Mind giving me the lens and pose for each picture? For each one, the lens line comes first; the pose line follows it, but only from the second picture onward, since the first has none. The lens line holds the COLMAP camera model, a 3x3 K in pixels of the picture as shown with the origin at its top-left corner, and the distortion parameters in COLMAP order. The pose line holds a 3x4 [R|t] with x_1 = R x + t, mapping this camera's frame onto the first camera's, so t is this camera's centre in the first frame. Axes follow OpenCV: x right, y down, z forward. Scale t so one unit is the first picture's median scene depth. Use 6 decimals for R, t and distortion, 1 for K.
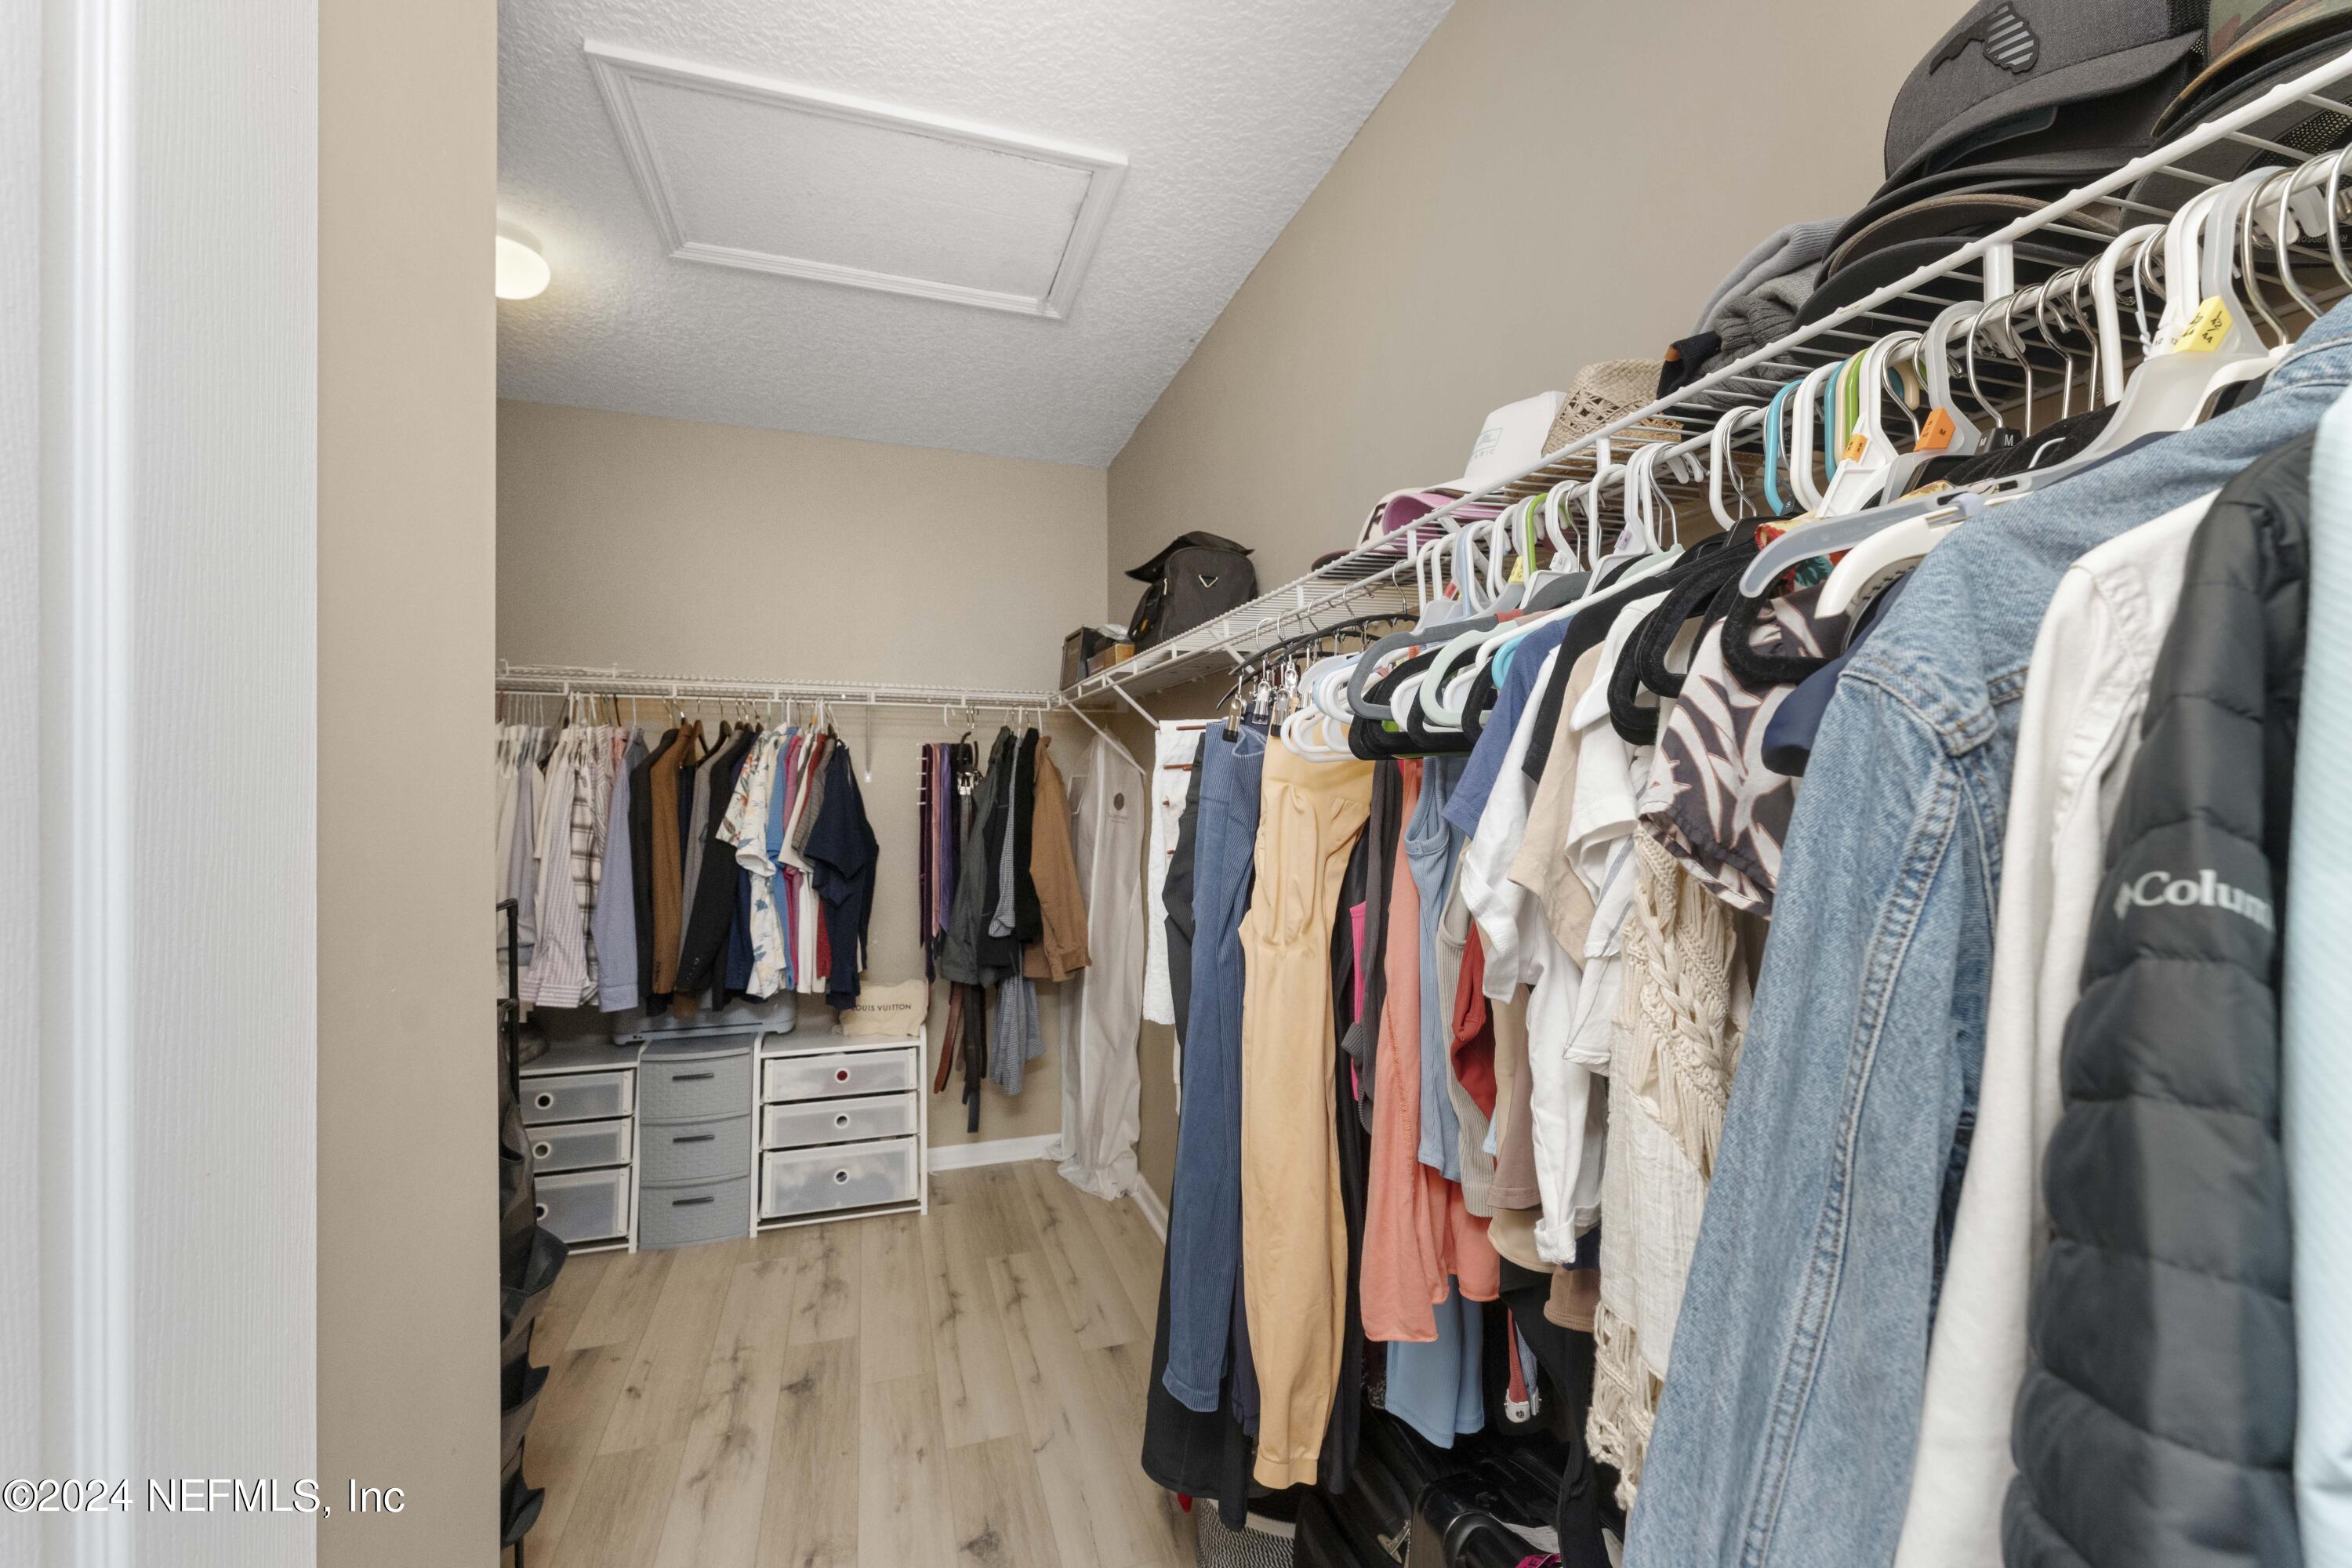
lens RADIAL K [[939.8, 0, 1174.1], [0, 939.8, 790.7], [0, 0, 1]] dist [-0.004096, 0.000578]
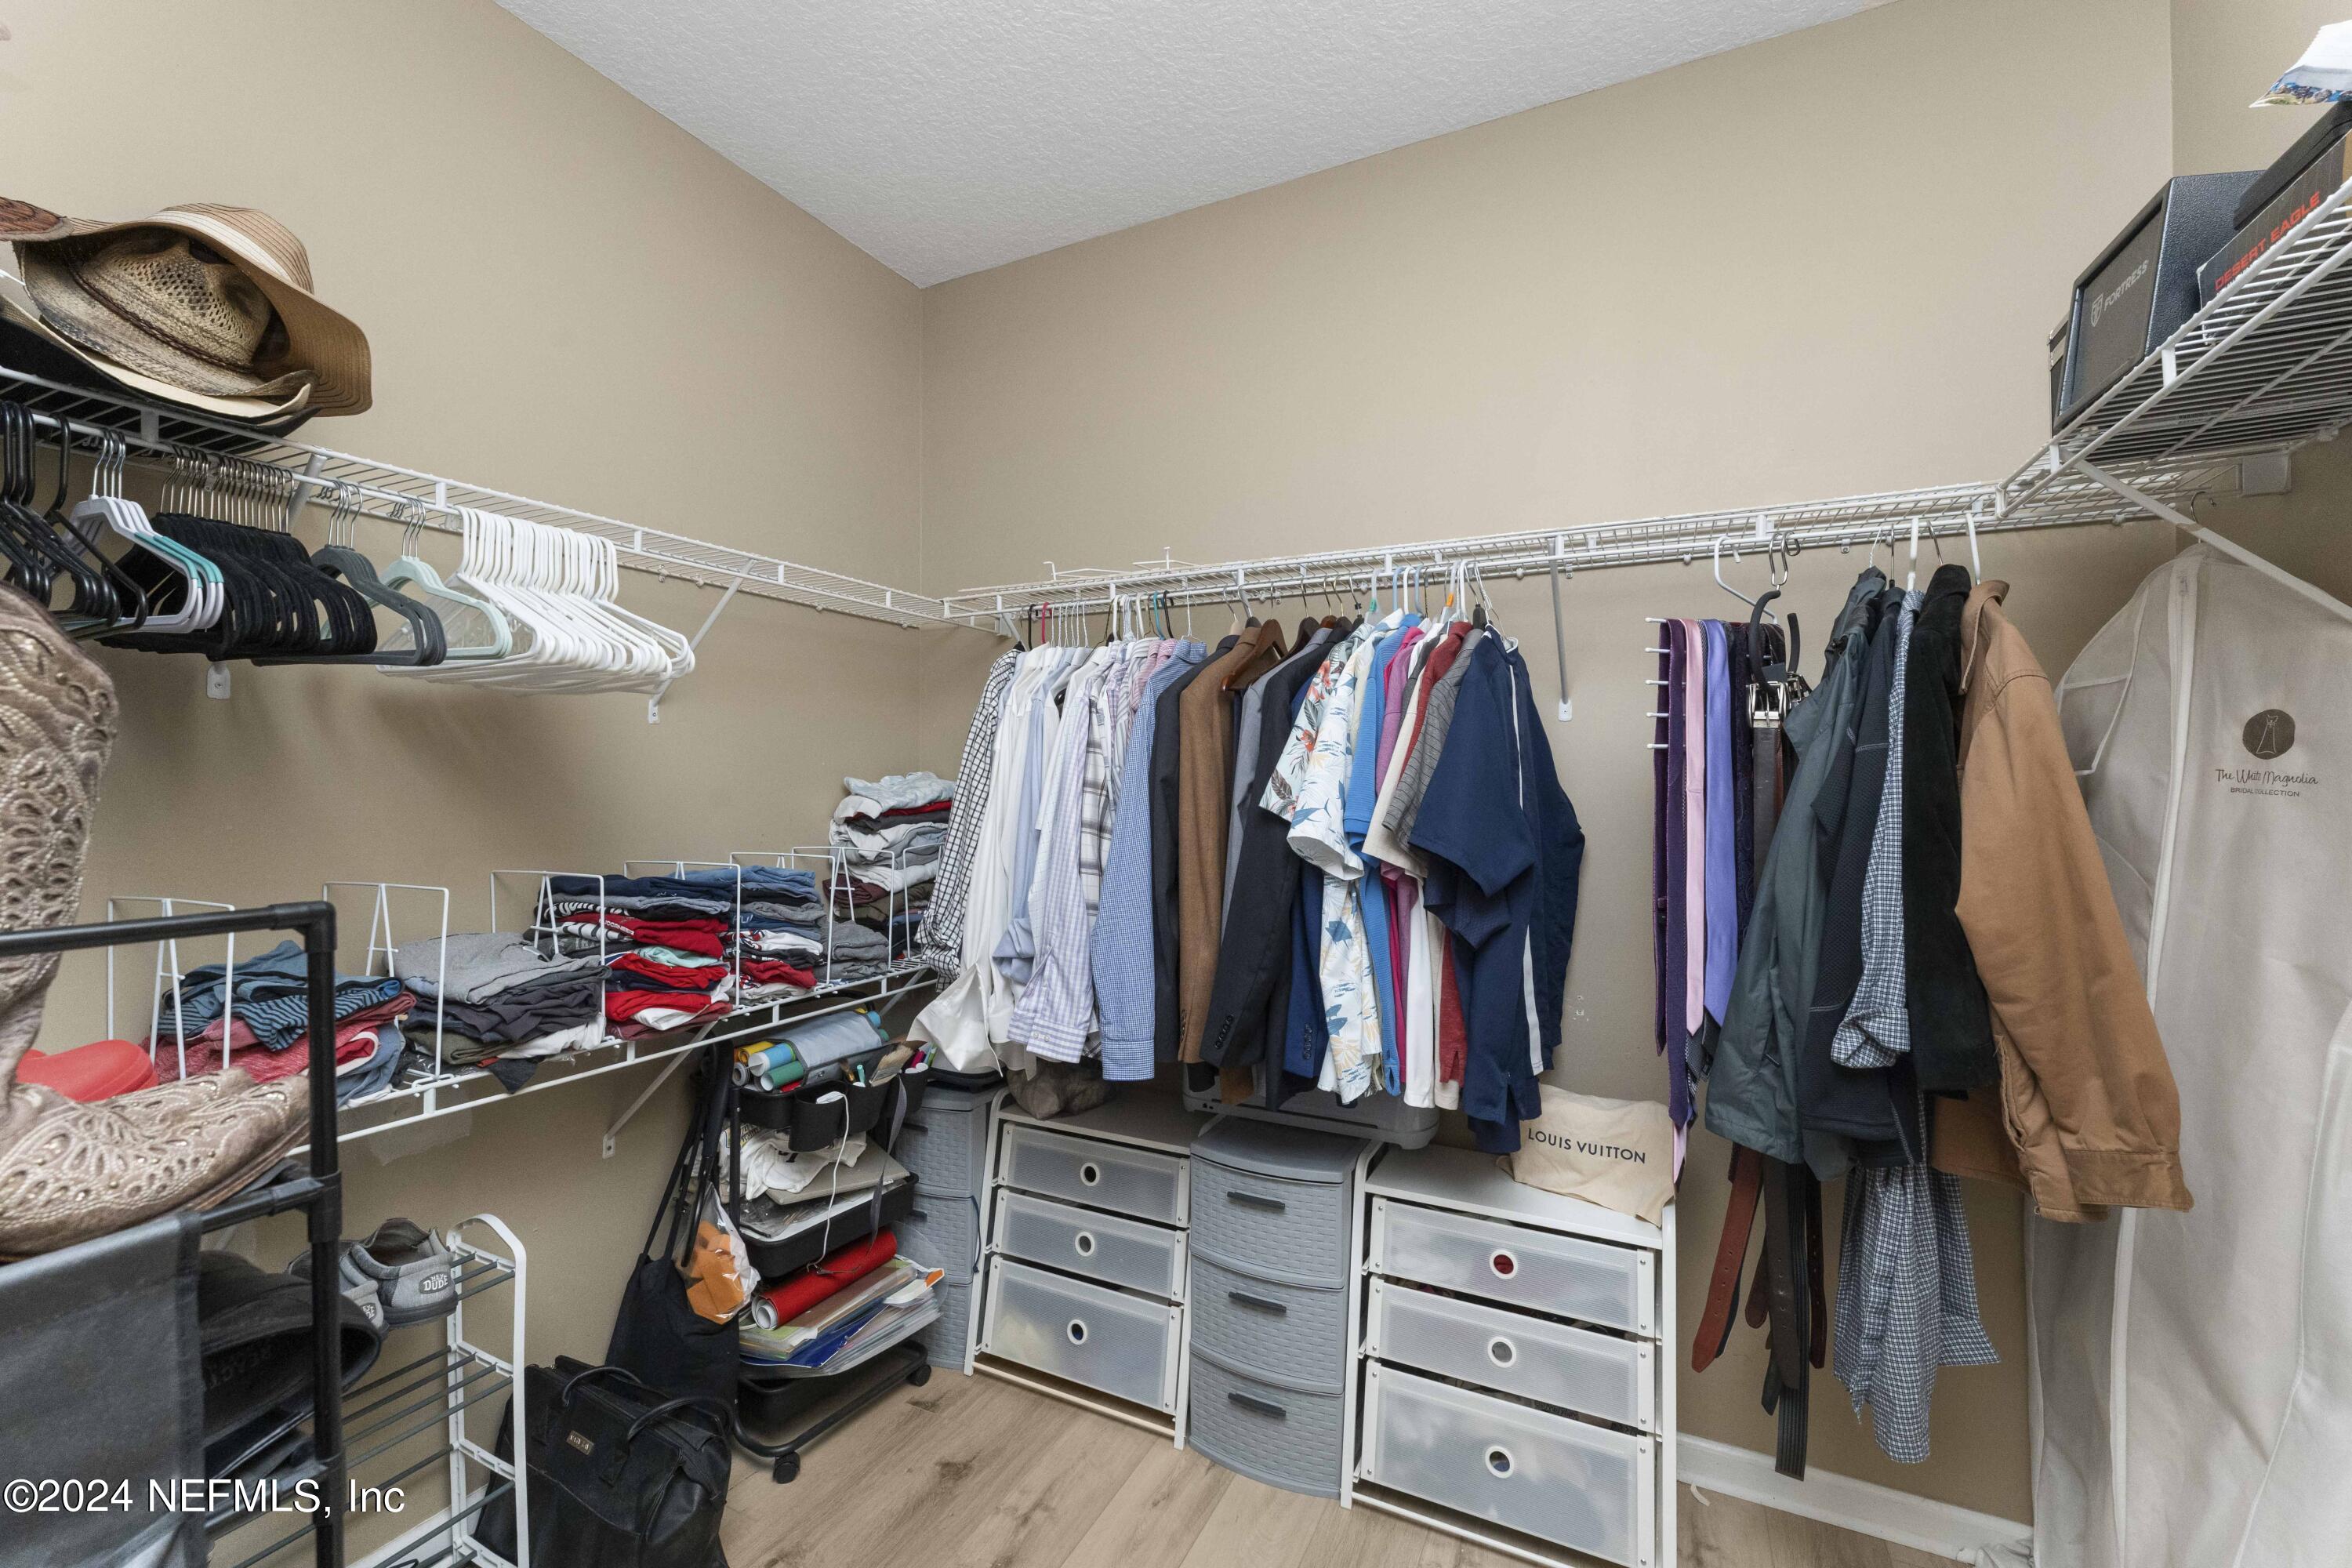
lens RADIAL K [[939.8, 0, 1191.3], [0, 939.8, 774.6], [0, 0, 1]] dist [-0.004096, 0.000578]
pose [[0.709243, -0.007740, -0.704922, -0.106267], [-0.001478, 0.999921, -0.012467, 0.034591], [0.704963, 0.009884, 0.709175, 0.513305]]
